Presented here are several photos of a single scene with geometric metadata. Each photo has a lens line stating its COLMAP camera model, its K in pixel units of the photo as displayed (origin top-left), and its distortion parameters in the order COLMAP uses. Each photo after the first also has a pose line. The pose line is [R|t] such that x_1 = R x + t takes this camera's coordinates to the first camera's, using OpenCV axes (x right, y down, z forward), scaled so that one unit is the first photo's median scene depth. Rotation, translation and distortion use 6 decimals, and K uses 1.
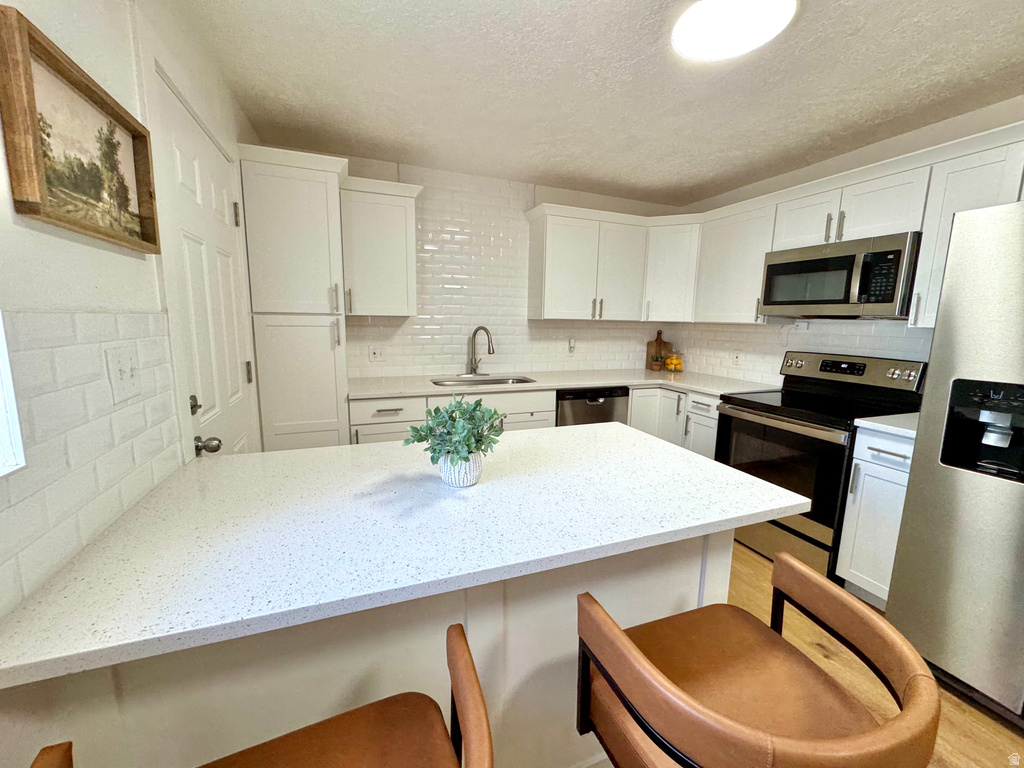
lens RADIAL K [[408.7, 0, 512.0], [0, 408.7, 384.0], [0, 0, 1]] dist [-0.006344, 0.000122]
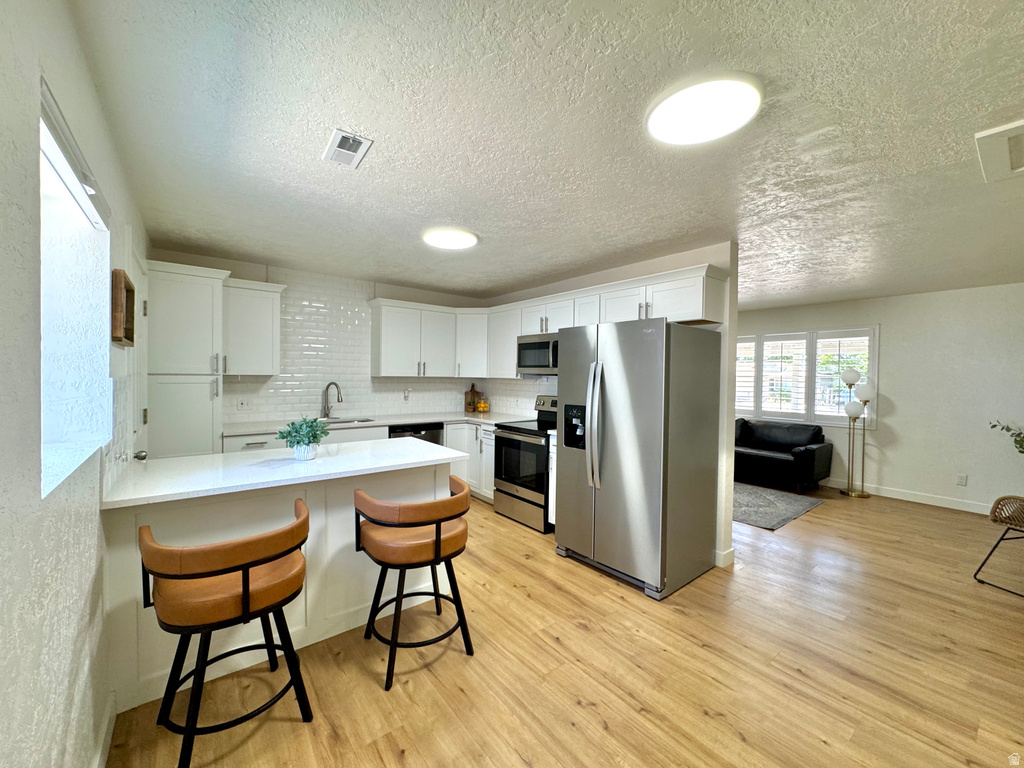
lens RADIAL K [[408.7, 0, 512.0], [0, 408.7, 384.0], [0, 0, 1]] dist [-0.006344, 0.000122]
pose [[0.955669, -0.010750, 0.294245, 0.103337], [0.049333, 0.991053, -0.124018, 0.068223], [-0.290279, 0.133036, 0.947649, -0.496677]]
